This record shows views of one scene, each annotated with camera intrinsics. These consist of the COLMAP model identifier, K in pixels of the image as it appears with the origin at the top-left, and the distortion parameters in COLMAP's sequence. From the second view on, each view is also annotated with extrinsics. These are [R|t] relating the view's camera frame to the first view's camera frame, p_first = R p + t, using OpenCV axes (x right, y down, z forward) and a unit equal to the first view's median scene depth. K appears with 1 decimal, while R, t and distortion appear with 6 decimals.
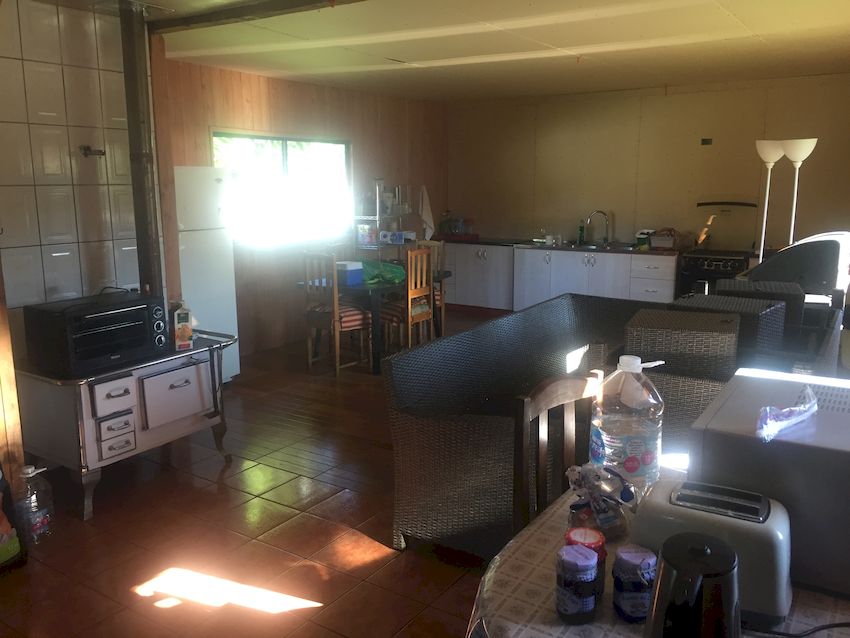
lens RADIAL K [[729.3, 0, 425.6], [0, 729.3, 319.8], [0, 0, 1]] dist [0.045200, -0.094384]
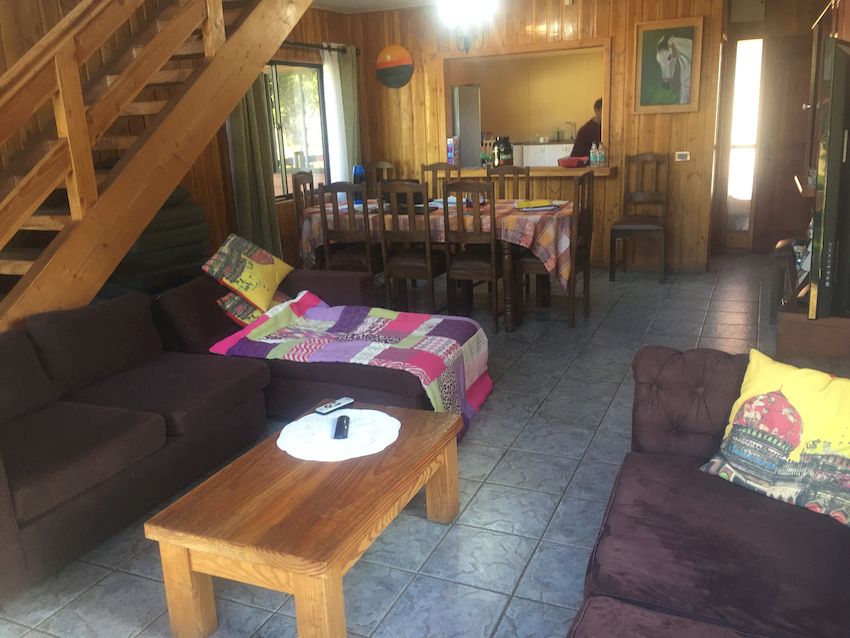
lens RADIAL K [[729.3, 0, 428.3], [0, 729.3, 322.6], [0, 0, 1]] dist [0.045200, -0.094384]
pose [[0.987612, -0.083248, 0.133012, -0.410083], [0.070668, 0.992806, 0.096653, 0.154357], [-0.140101, -0.086056, 0.986390, -0.842415]]
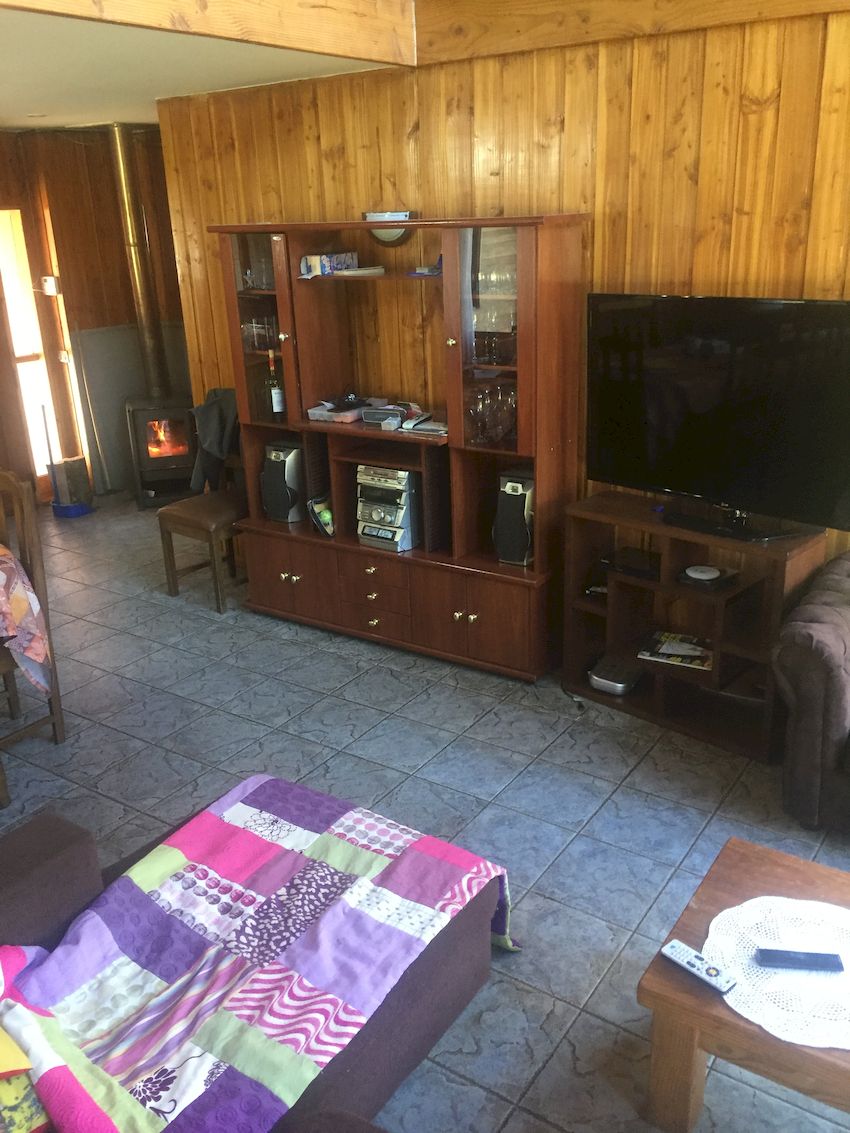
lens RADIAL K [[972.1, 0, 426.5], [0, 972.1, 568.5], [0, 0, 1]] dist [0.045200, -0.094384]
pose [[0.027699, -0.343020, 0.938920, -0.622249], [0.211140, 0.920096, 0.329914, 0.027920], [-0.977063, 0.189105, 0.097911, -0.457629]]
